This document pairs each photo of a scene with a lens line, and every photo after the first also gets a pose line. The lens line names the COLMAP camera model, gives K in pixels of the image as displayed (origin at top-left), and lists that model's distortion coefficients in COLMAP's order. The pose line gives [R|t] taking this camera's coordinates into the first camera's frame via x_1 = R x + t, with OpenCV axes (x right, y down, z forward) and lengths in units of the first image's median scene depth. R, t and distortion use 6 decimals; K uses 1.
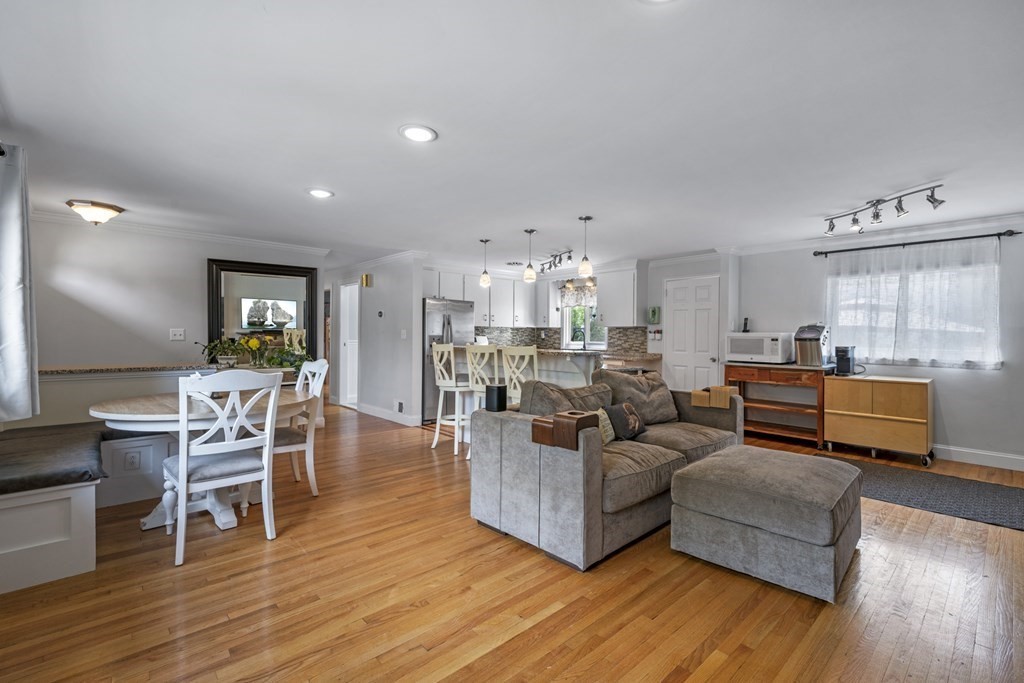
lens RADIAL K [[467.7, 0, 513.6], [0, 467.7, 346.8], [0, 0, 1]] dist [-0.001960, -0.000197]
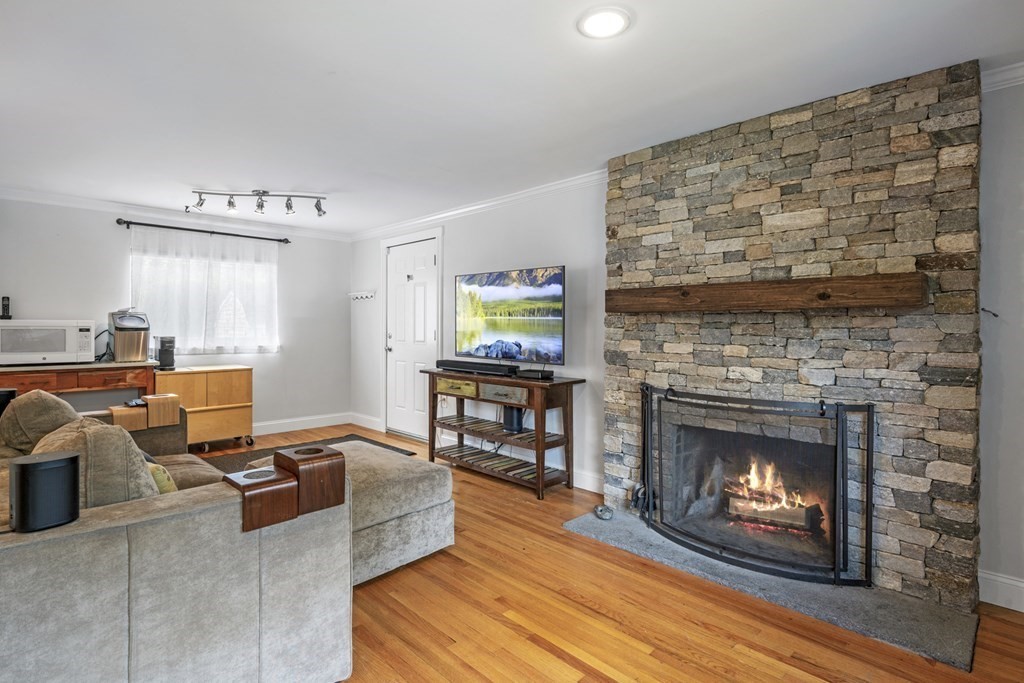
lens RADIAL K [[521.0, 0, 514.1], [0, 521.0, 336.2], [0, 0, 1]] dist [0.001070, 0.000127]
pose [[-0.051637, -0.025662, 0.998336, -0.245965], [0.023867, 0.999353, 0.026923, -0.009758], [-0.998381, 0.025217, -0.050991, 0.328187]]
